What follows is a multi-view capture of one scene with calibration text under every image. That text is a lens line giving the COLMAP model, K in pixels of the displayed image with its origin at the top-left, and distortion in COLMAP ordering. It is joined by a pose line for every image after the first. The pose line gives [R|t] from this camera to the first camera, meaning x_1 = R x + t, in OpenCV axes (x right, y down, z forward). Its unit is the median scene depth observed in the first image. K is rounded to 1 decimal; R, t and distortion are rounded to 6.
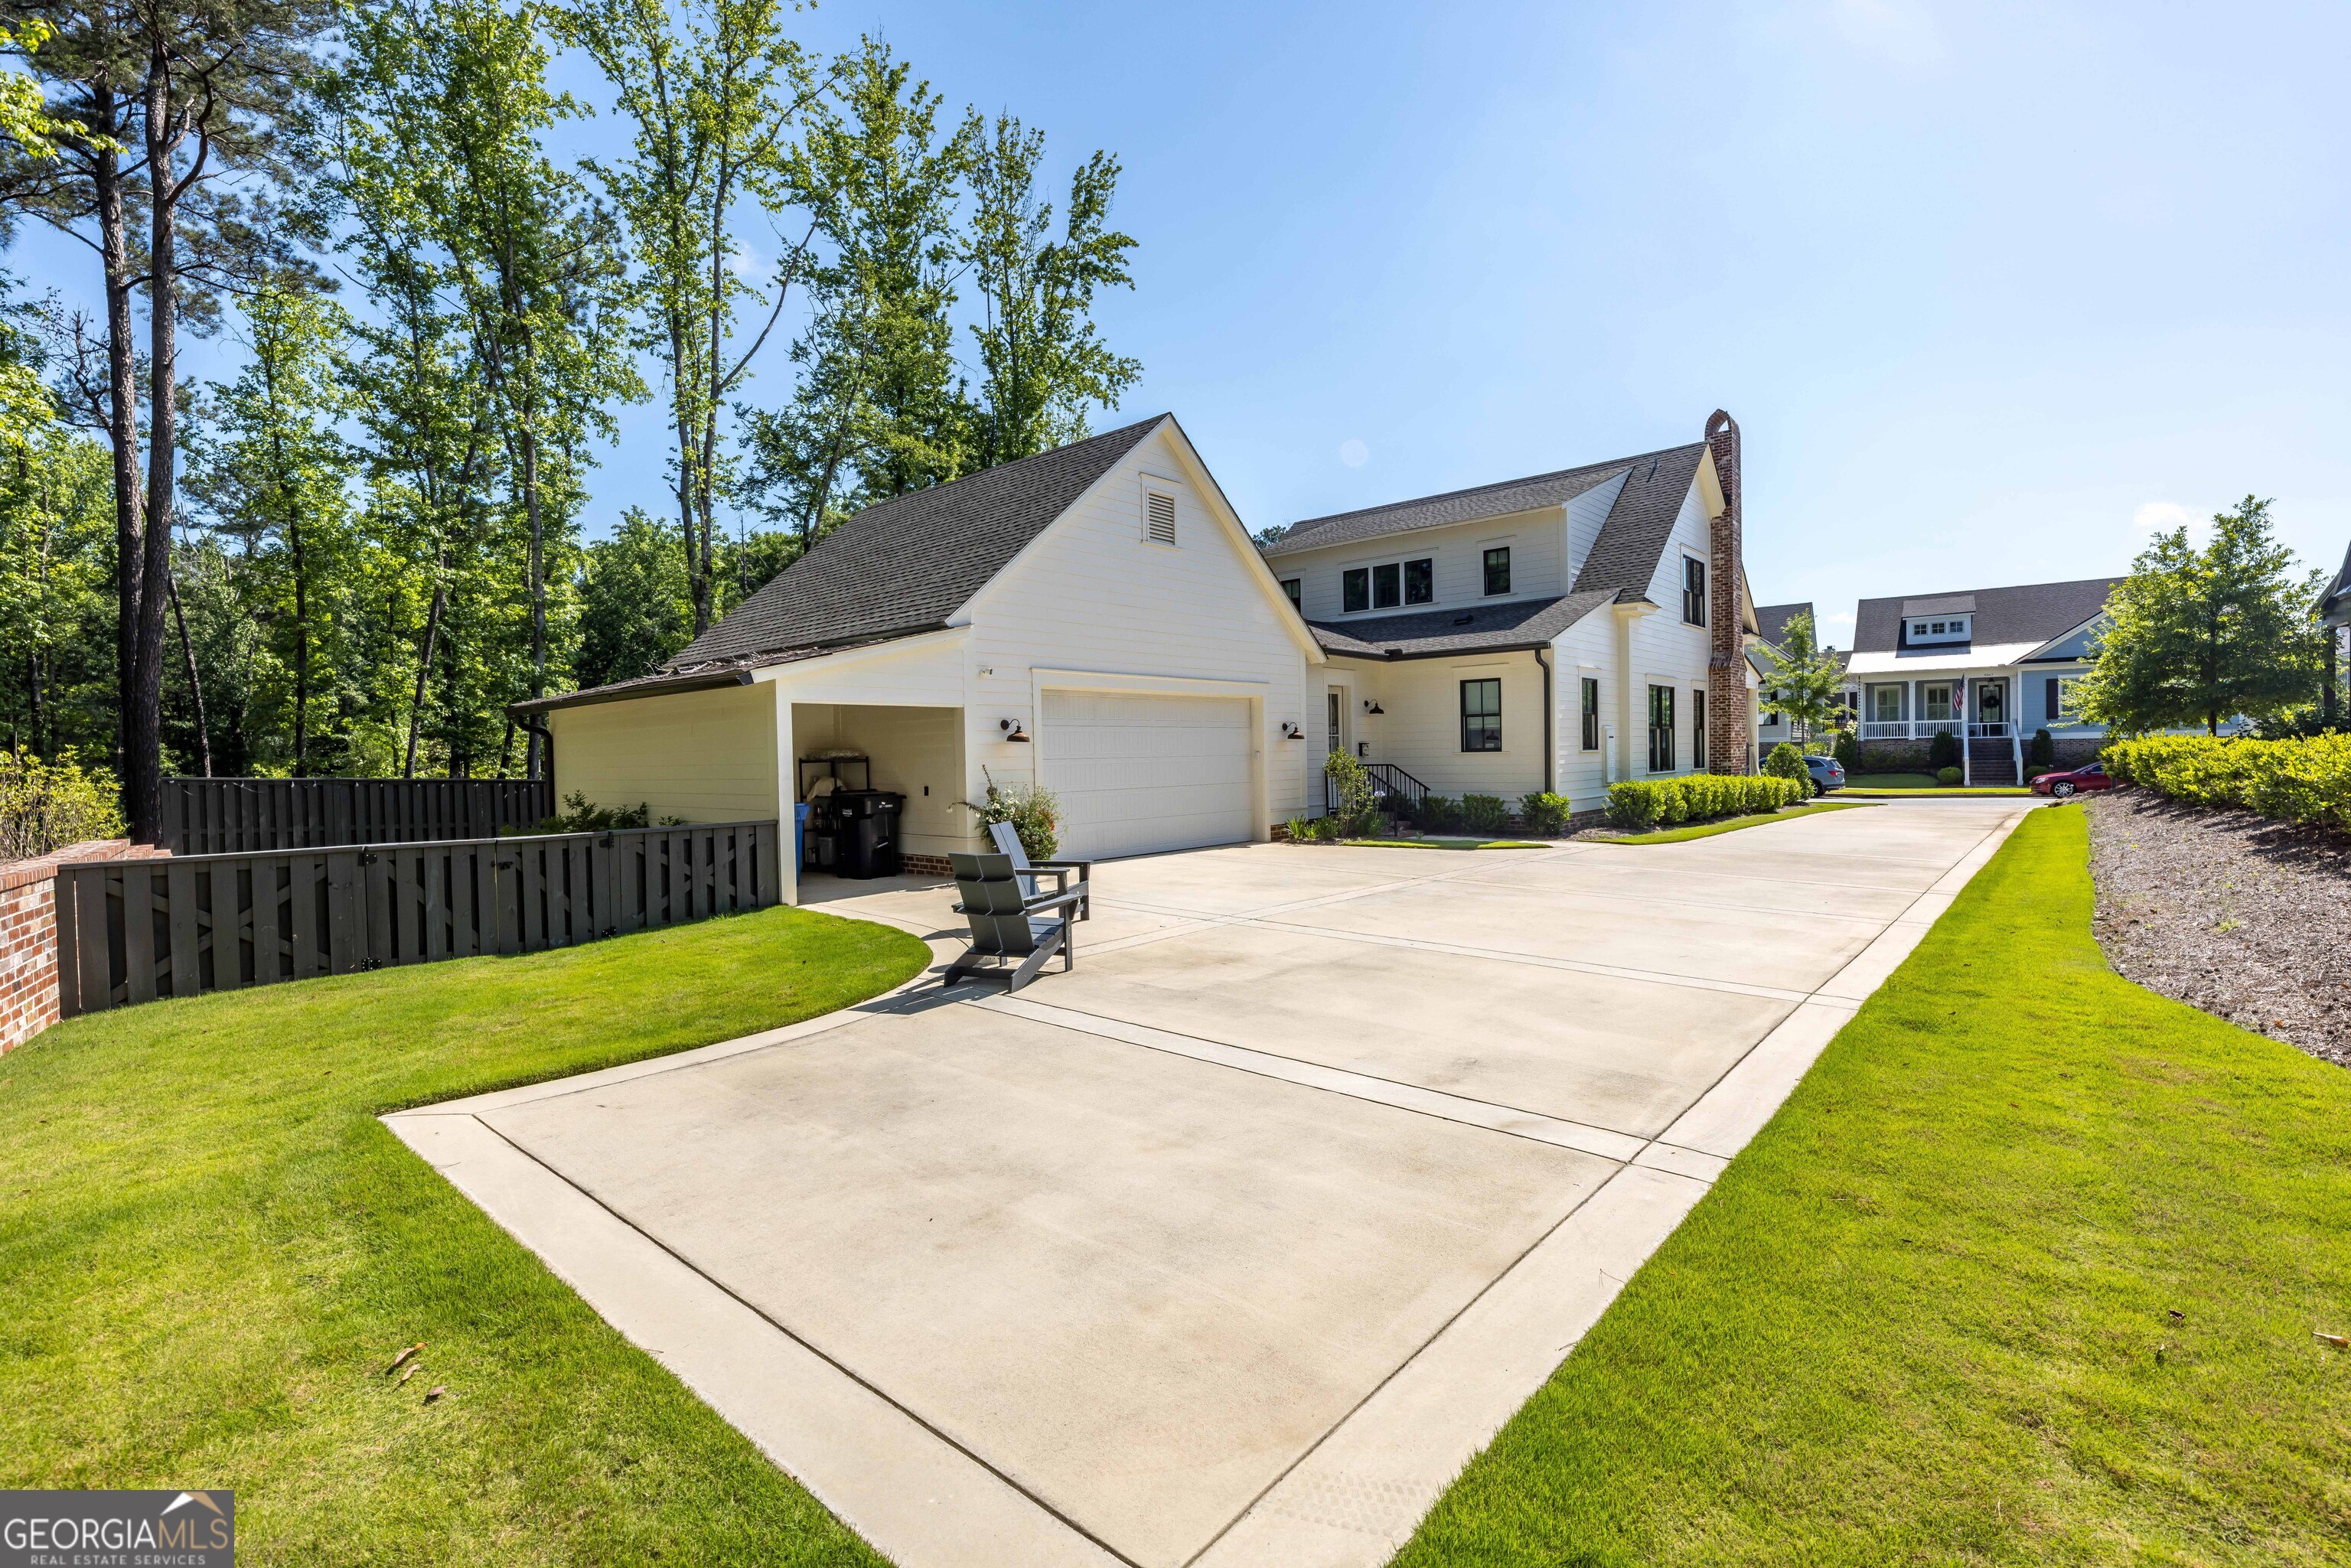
lens RADIAL K [[1035.5, 0, 1171.8], [0, 1035.5, 777.6], [0, 0, 1]] dist [-0.008246, 0.000628]
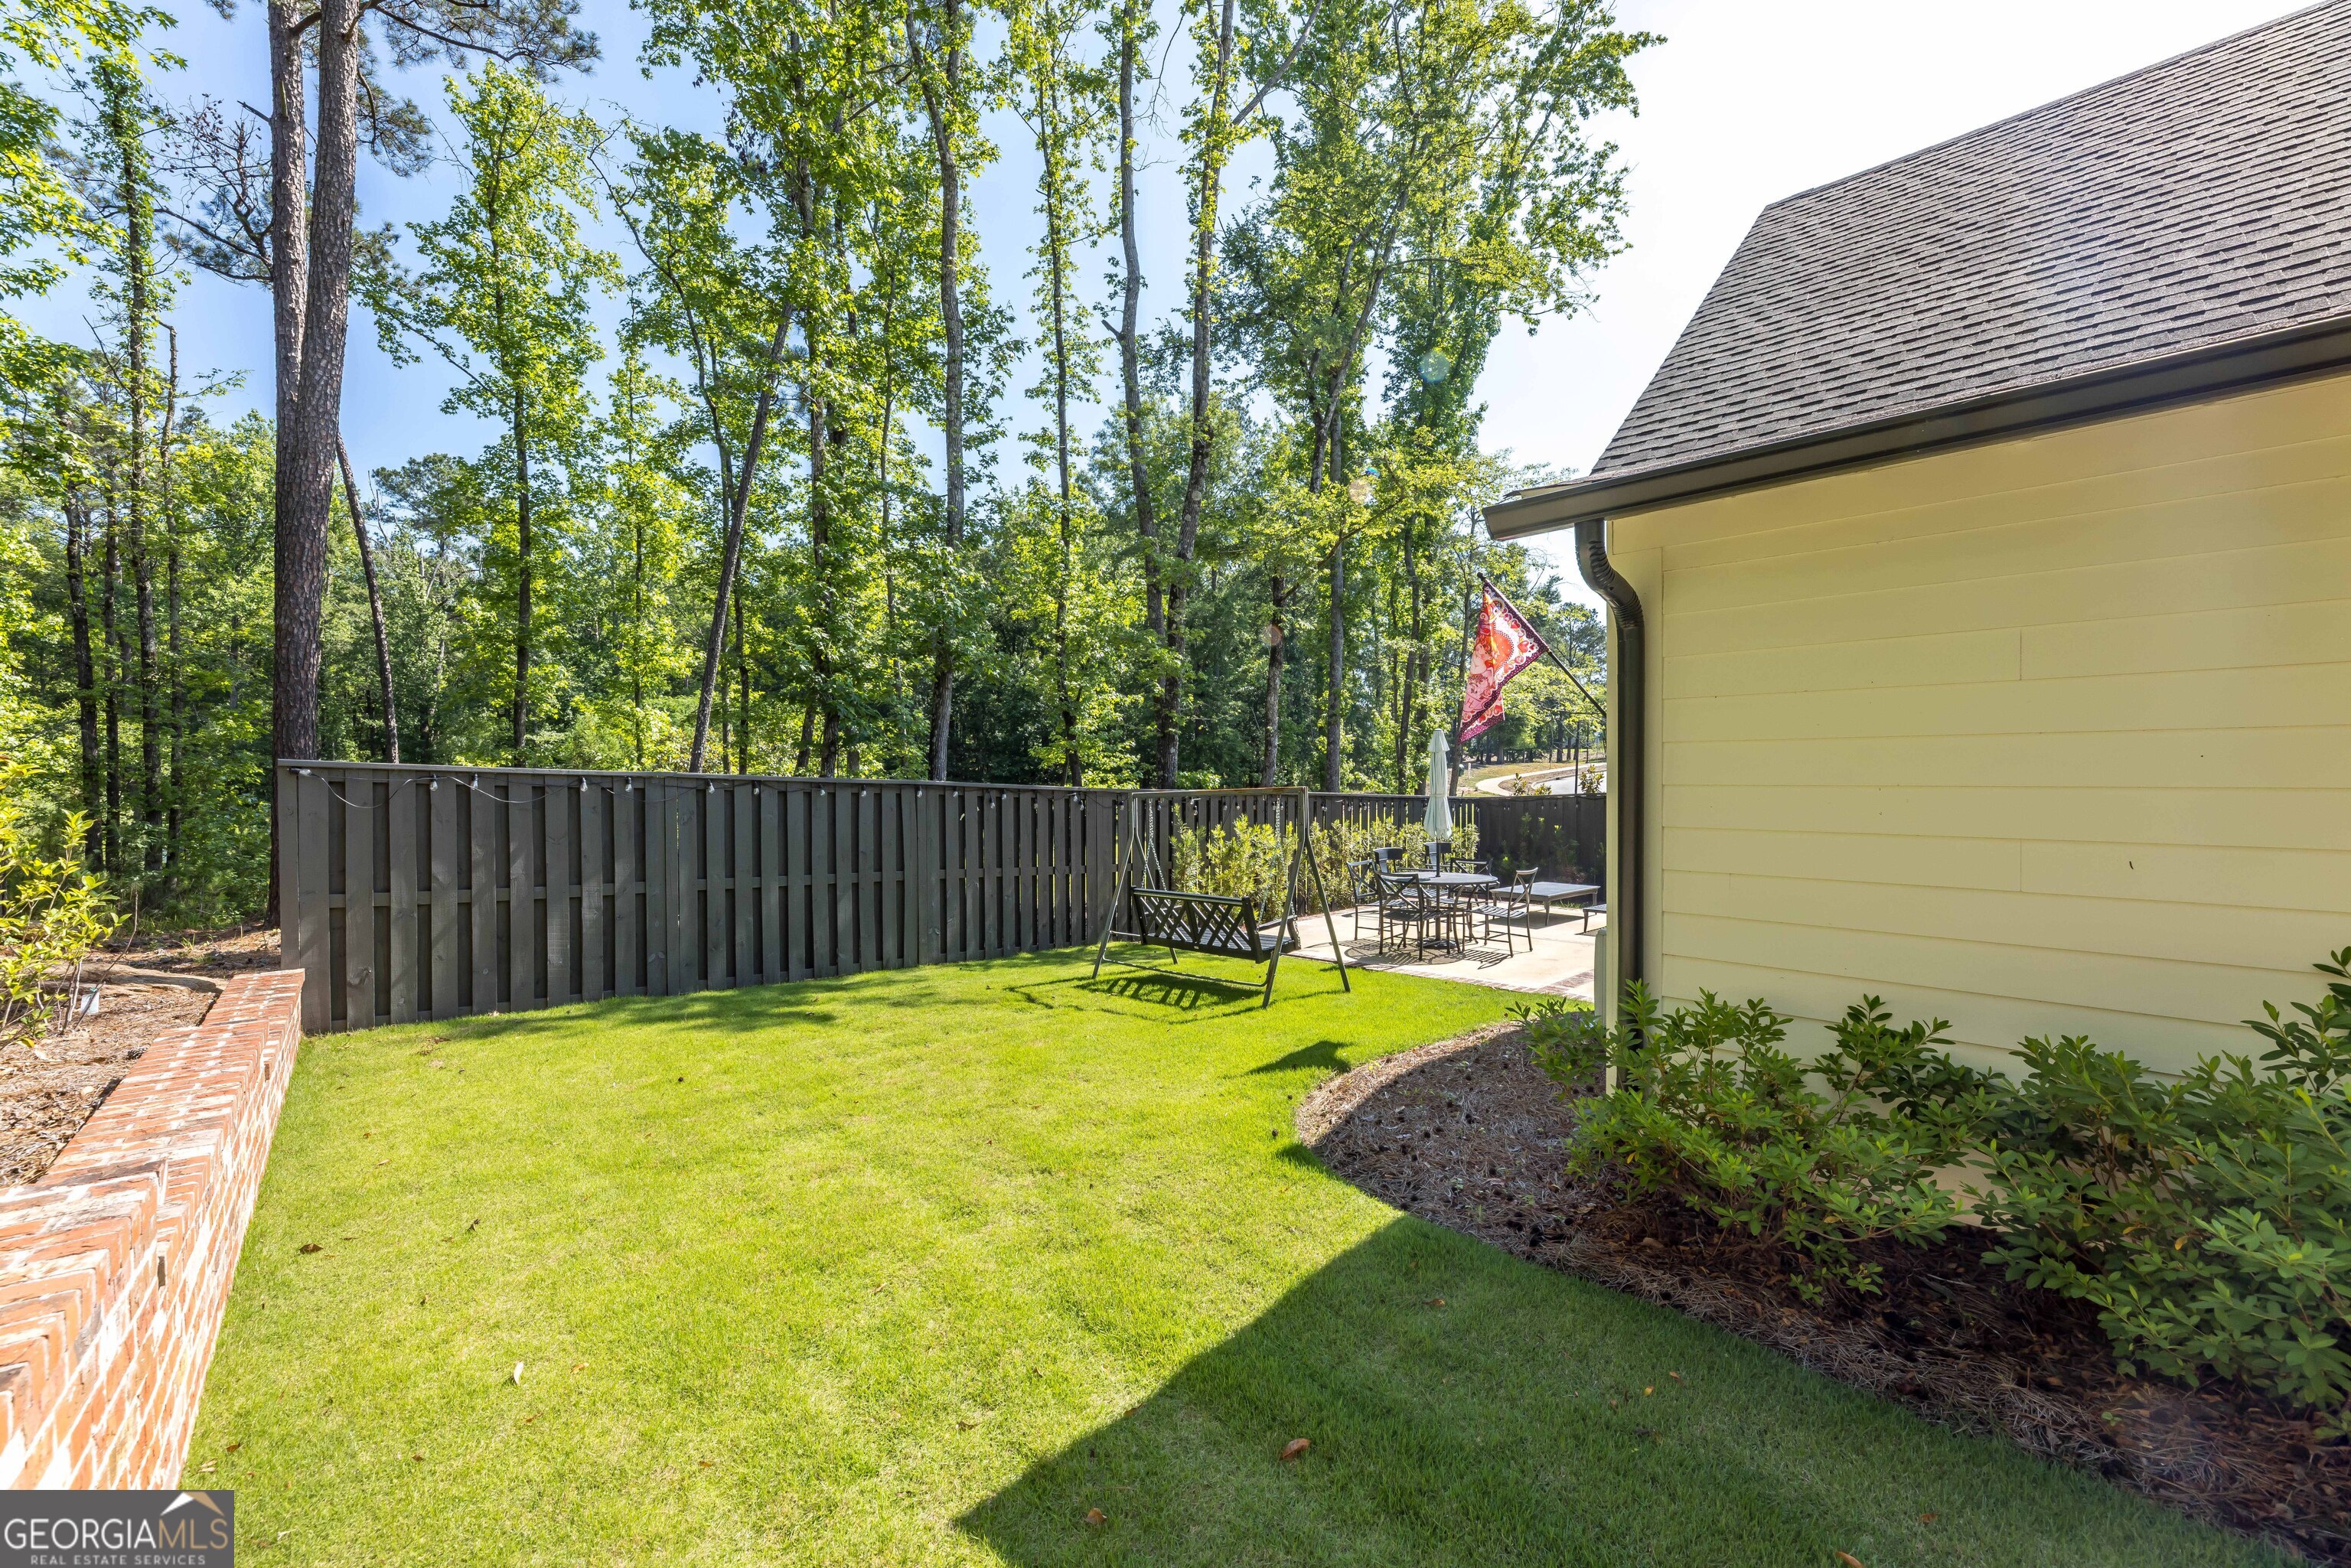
lens RADIAL K [[967.0, 0, 1178.6], [0, 967.0, 784.3], [0, 0, 1]] dist [-0.004544, 0.000511]
pose [[0.997297, 0.019443, -0.070850, -0.338438], [-0.020121, 0.999758, -0.008860, 0.002871], [0.070660, 0.010262, 0.997448, 0.361233]]
